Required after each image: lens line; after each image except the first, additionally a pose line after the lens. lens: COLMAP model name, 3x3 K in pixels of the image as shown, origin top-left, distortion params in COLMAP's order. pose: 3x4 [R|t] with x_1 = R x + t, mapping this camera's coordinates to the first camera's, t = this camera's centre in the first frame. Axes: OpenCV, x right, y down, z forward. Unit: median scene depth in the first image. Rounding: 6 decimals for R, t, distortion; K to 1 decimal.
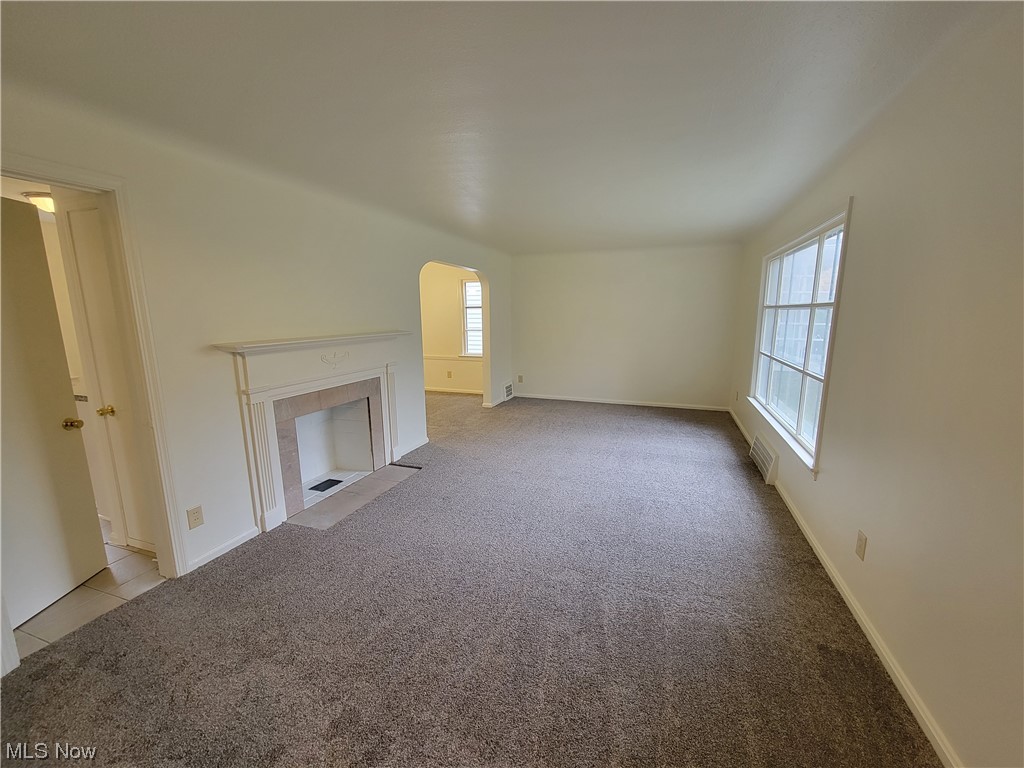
lens RADIAL K [[417.2, 0, 513.0], [0, 417.2, 387.5], [0, 0, 1]] dist [0.007589, -0.003693]
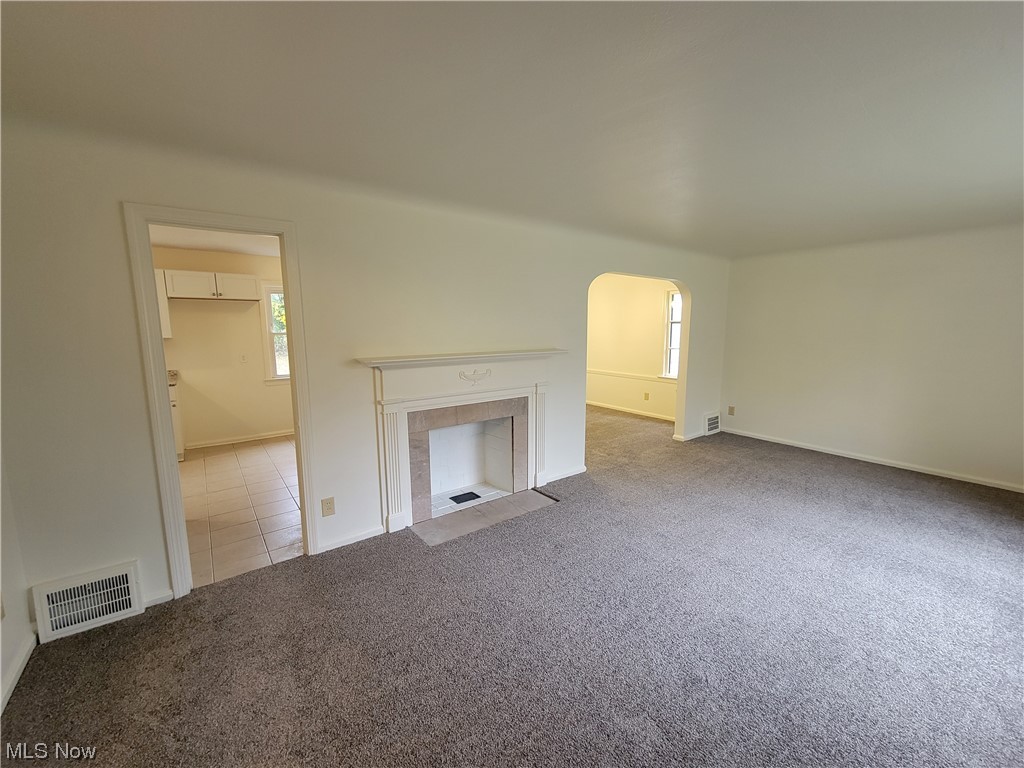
lens RADIAL K [[417.2, 0, 512.9], [0, 417.2, 382.0], [0, 0, 1]] dist [0.007589, -0.003693]
pose [[0.843504, 0.077705, -0.531473, 0.165448], [-0.099707, 0.994935, -0.012779, -0.044421], [0.527788, 0.063771, 0.846979, 0.172567]]
